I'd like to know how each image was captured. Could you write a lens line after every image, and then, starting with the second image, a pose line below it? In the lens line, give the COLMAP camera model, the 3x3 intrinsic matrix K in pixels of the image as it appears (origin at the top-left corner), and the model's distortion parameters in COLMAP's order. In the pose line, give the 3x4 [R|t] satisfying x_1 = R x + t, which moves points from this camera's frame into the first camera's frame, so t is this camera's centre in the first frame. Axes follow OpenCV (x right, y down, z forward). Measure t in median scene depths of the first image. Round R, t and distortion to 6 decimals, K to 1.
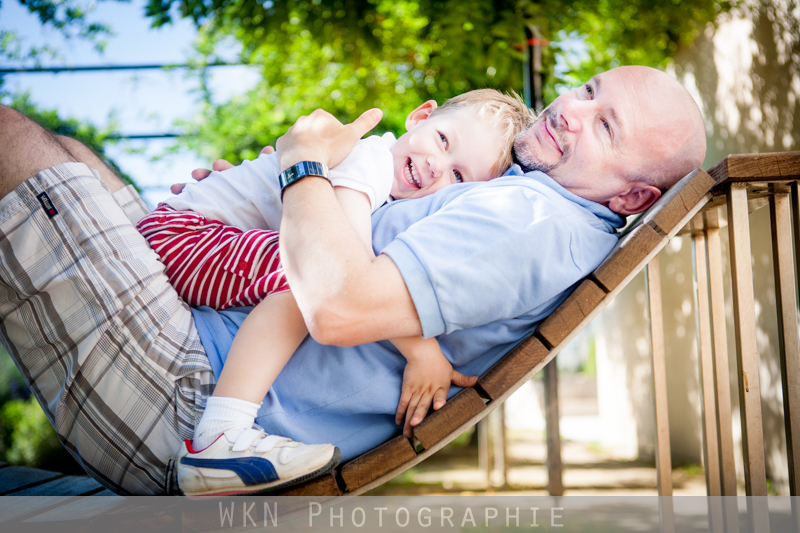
lens RADIAL K [[1152.7, 0, 397.9], [0, 1152.7, 269.0], [0, 0, 1]] dist [-0.021599, 0.000000]
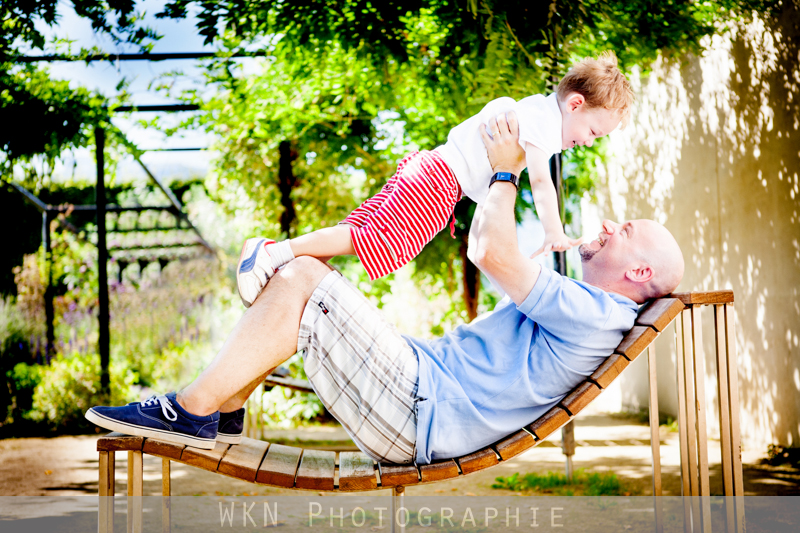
lens RADIAL K [[1322.3, 0, 402.2], [0, 1322.3, 264.2], [0, 0, 1]] dist [0.062146, 0.000000]
pose [[0.998925, -0.000833, 0.046340, -0.081867], [-0.001914, 0.998245, 0.059196, -0.071160], [-0.046308, -0.059221, 0.997170, -0.324170]]
